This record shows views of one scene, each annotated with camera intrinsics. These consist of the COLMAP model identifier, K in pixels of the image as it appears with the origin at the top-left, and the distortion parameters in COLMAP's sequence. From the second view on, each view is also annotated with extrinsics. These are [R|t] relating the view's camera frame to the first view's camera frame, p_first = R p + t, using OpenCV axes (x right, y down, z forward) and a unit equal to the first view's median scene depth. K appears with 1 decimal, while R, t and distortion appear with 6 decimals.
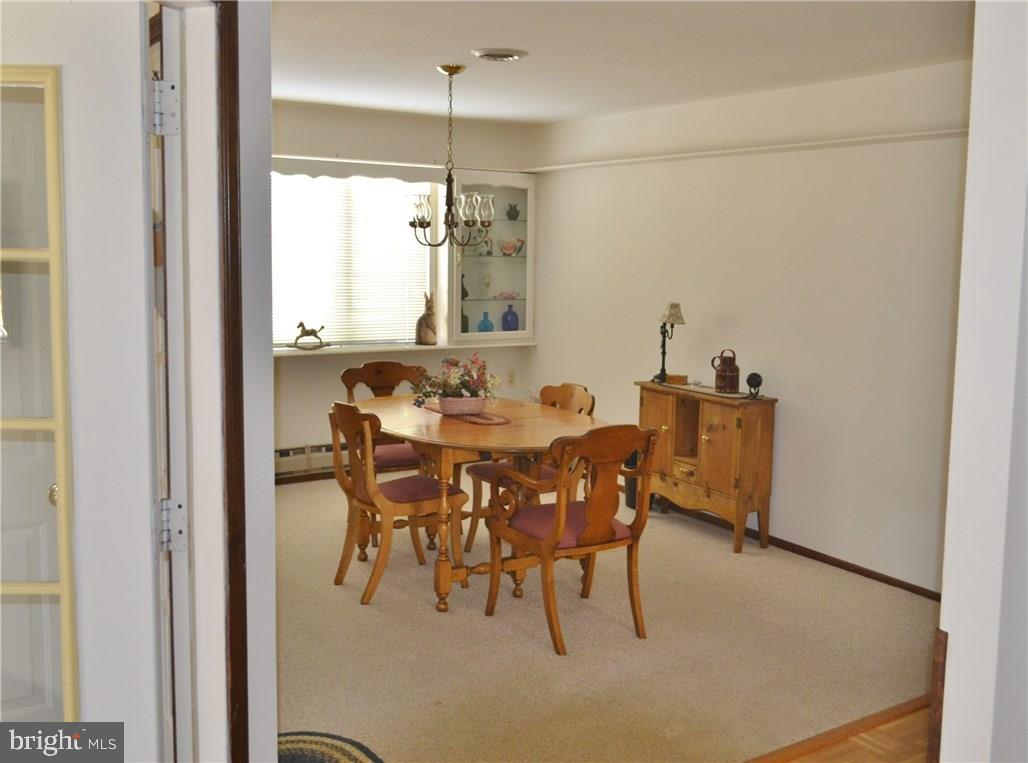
lens RADIAL K [[1020.0, 0, 513.8], [0, 1020.0, 379.2], [0, 0, 1]] dist [0.013072, 0.000000]
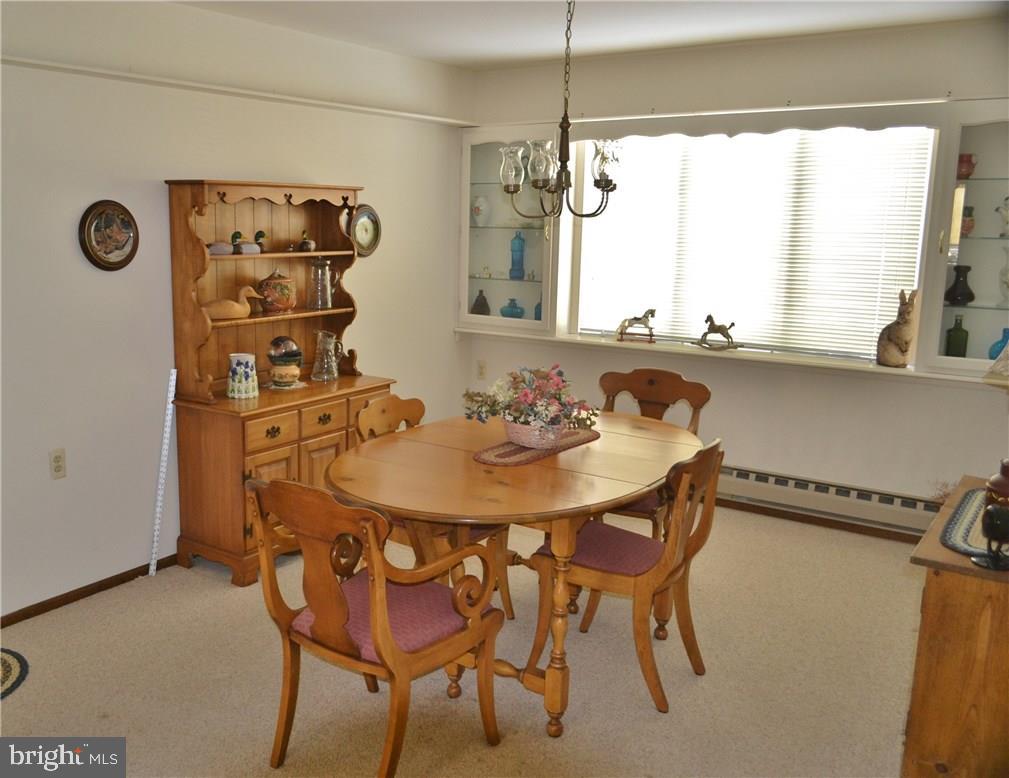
lens RADIAL K [[960.5, 0, 501.2], [0, 960.5, 388.1], [0, 0, 1]] dist [-0.063611, 0.000000]
pose [[0.338211, 0.148686, -0.929250, 0.457415], [-0.123205, 0.985937, 0.112914, -0.064064], [0.932971, 0.076299, 0.351773, 0.572677]]
